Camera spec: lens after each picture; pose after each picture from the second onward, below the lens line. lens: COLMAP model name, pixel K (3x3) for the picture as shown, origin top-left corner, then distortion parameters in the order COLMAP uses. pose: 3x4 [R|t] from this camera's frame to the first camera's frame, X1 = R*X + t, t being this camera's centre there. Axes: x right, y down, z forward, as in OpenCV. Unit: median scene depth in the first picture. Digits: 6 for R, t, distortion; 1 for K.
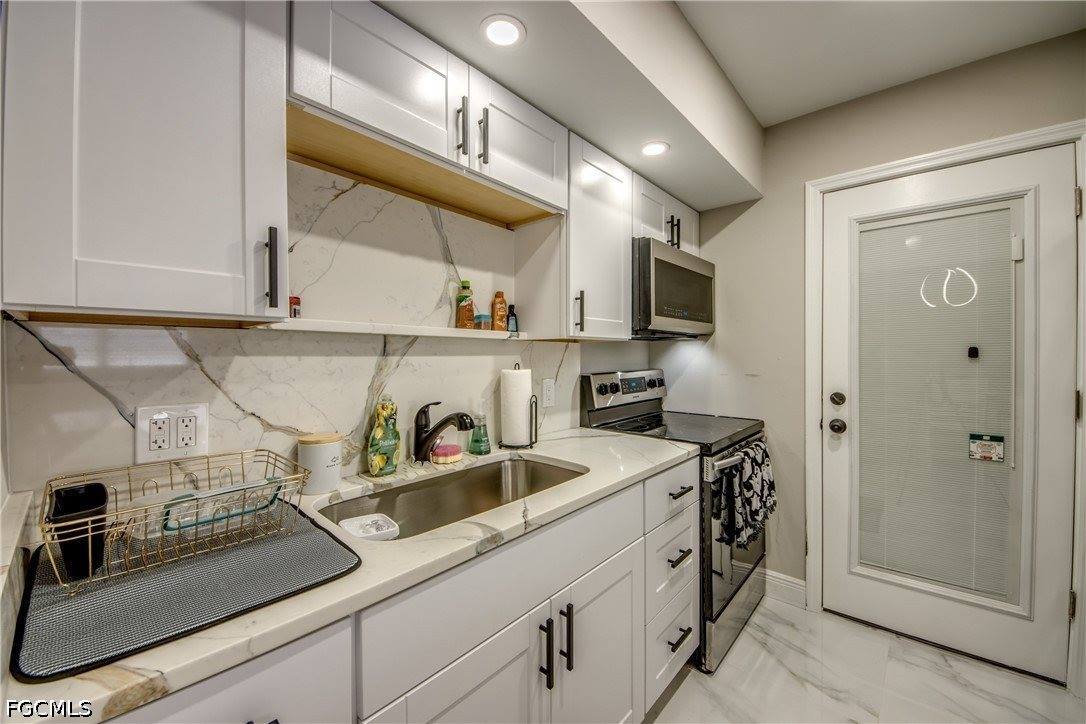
lens RADIAL K [[408.0, 0, 545.0], [0, 408.0, 361.4], [0, 0, 1]] dist [-0.010354, -0.000235]
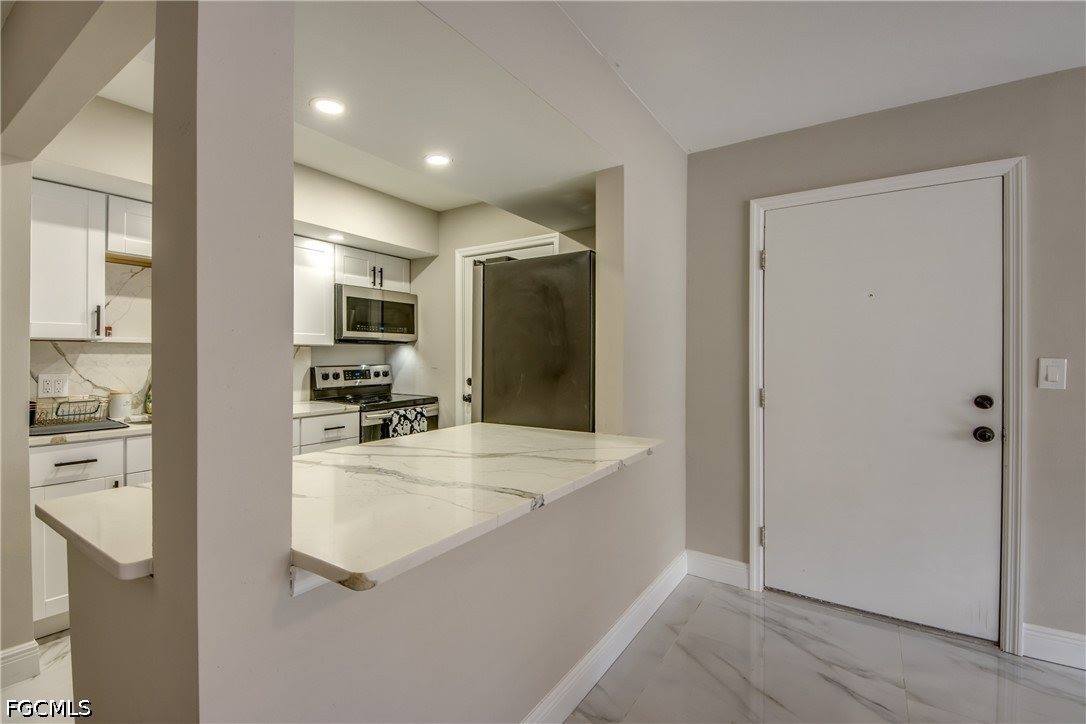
lens RADIAL K [[491.6, 0, 544.3], [0, 491.6, 358.2], [0, 0, 1]] dist [-0.039395, -0.001048]
pose [[0.986052, 0.003748, 0.166396, 0.727027], [-0.001956, 0.999938, -0.010931, 0.018527], [-0.166427, 0.010453, 0.985998, -1.091700]]
